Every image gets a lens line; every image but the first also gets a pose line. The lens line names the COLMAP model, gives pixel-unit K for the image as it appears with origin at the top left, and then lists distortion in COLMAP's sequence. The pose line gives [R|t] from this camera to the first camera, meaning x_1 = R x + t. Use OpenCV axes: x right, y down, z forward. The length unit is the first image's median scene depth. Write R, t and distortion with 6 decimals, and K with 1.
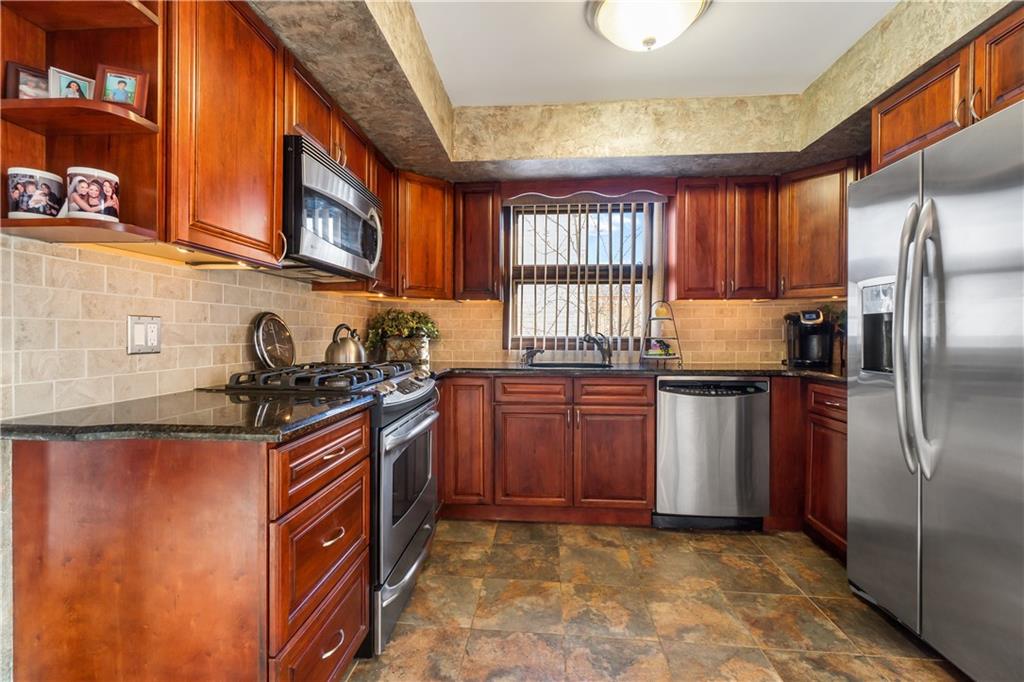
lens RADIAL K [[448.7, 0, 509.0], [0, 448.7, 337.4], [0, 0, 1]] dist [-0.000718, 0.000052]
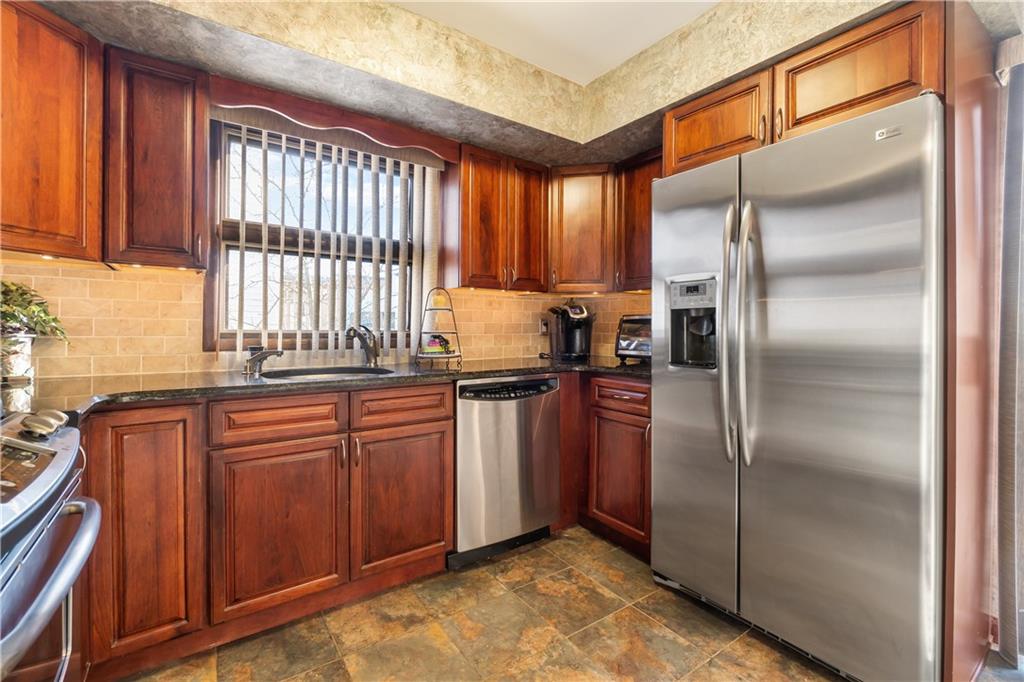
lens RADIAL K [[446.6, 0, 508.9], [0, 446.6, 329.6], [0, 0, 1]] dist [-0.003075, -0.000255]
pose [[0.770126, -0.000305, 0.637892, -0.103225], [0.000721, 1.000000, -0.000392, -0.003743], [-0.637892, 0.000762, 0.770126, 0.329080]]
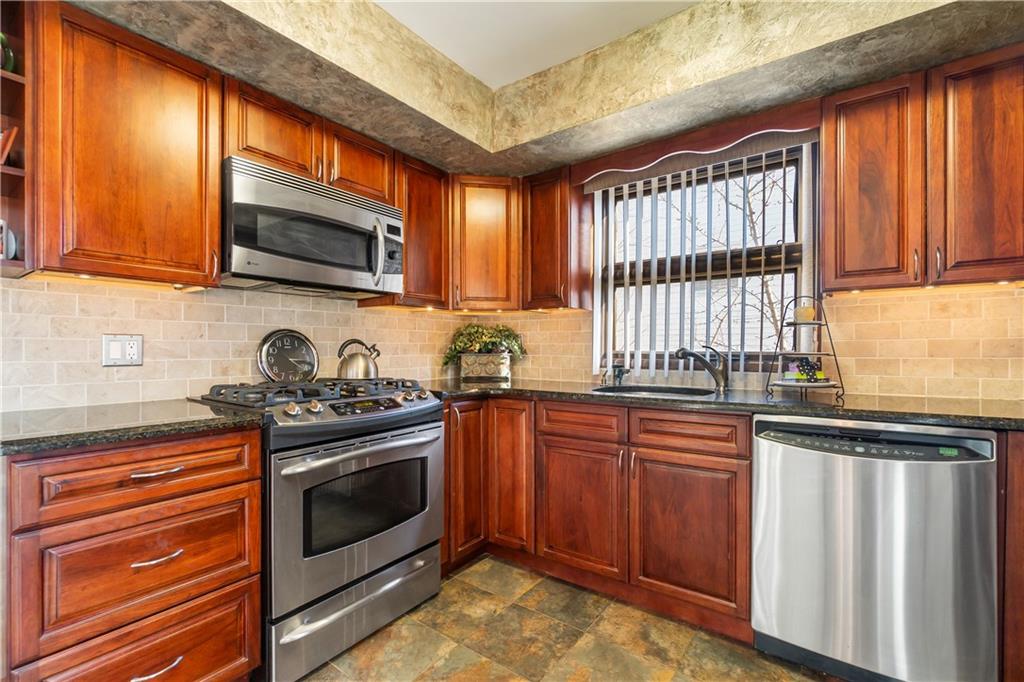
lens RADIAL K [[448.5, 0, 513.0], [0, 448.5, 350.1], [0, 0, 1]] dist [-0.002003, 0.000068]
pose [[0.854542, -0.002681, -0.519376, 0.367378], [-0.000801, 0.999979, -0.006480, 0.000482], [0.519382, 0.005953, 0.854521, 0.274796]]
